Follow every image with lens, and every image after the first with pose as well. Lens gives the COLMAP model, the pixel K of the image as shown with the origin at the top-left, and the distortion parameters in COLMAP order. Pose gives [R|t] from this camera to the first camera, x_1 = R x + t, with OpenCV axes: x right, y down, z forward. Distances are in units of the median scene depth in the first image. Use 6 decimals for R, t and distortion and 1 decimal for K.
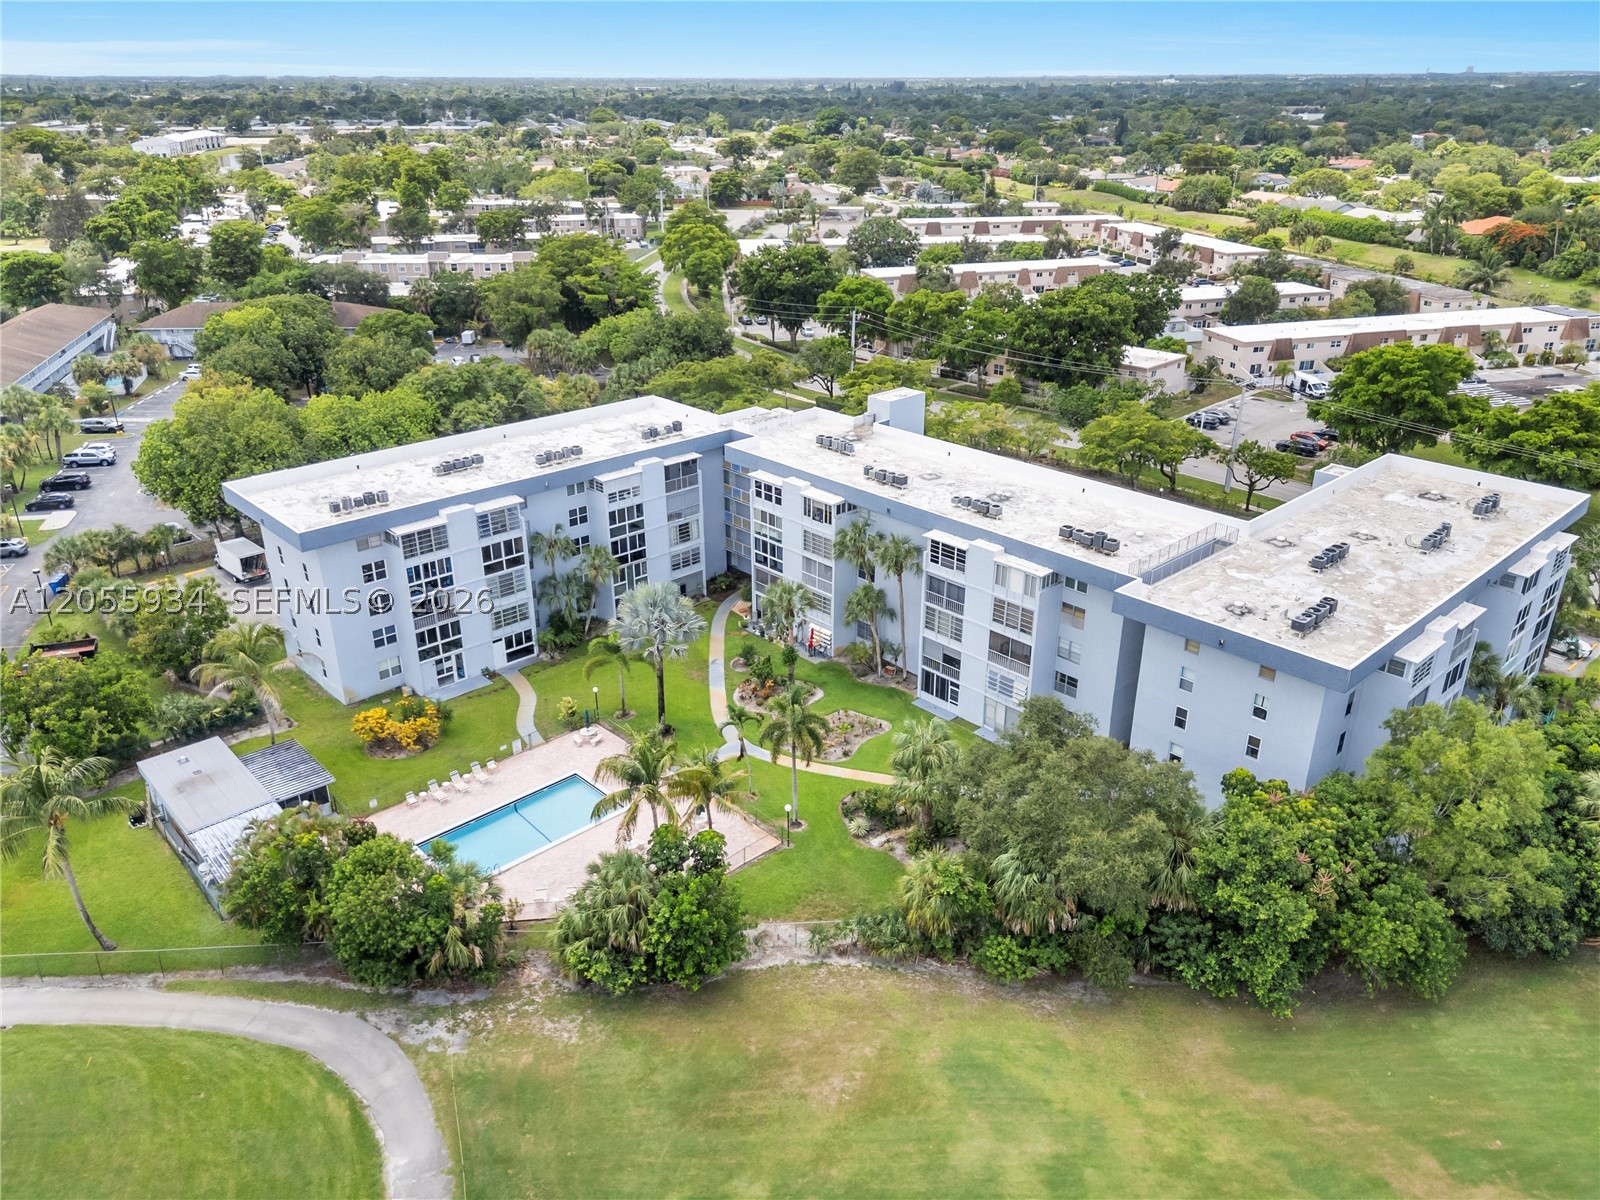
lens RADIAL K [[1125.5, 0, 800.0], [0, 1125.5, 600.0], [0, 0, 1]] dist [0.092545, -0.100102]
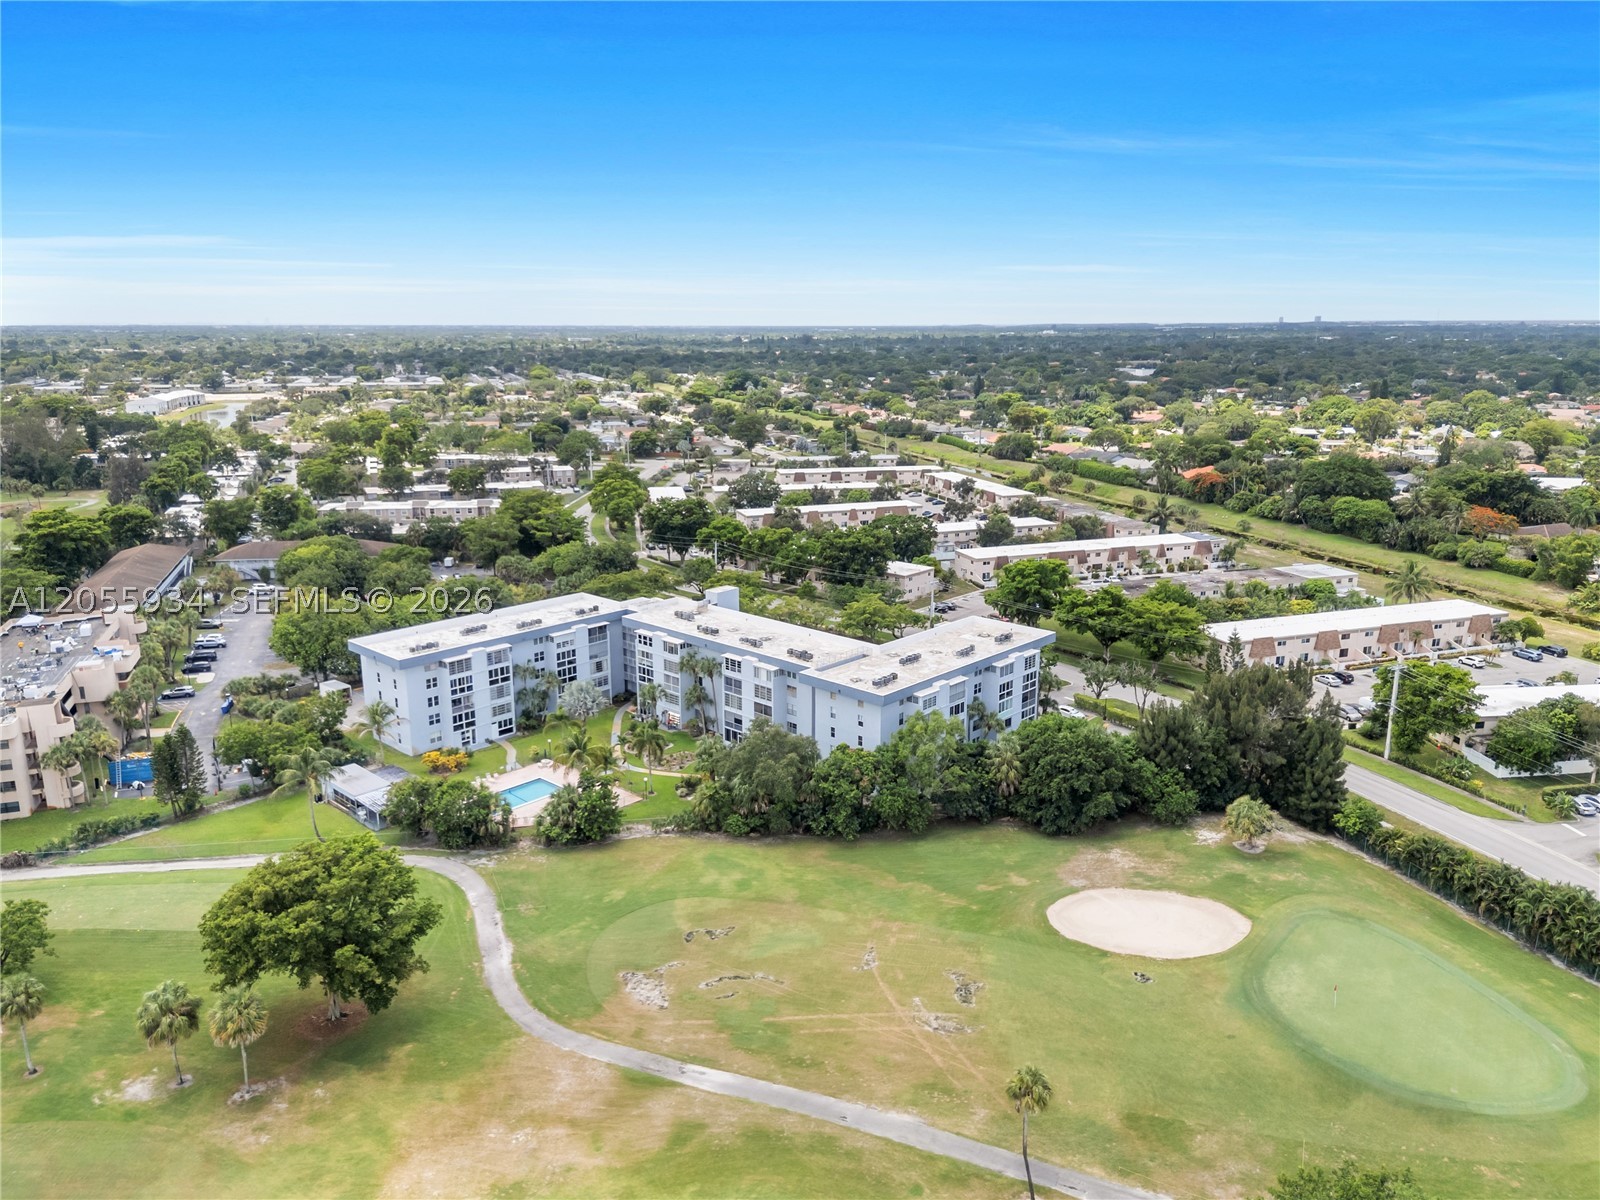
lens RADIAL K [[1121.1, 0, 805.9], [0, 1121.1, 604.7], [0, 0, 1]] dist [0.137372, -0.209301]
pose [[0.997543, -0.016755, 0.068028, 0.108220], [0.028952, 0.982780, -0.182495, 0.187265], [-0.063799, 0.184016, 0.980851, -0.820447]]
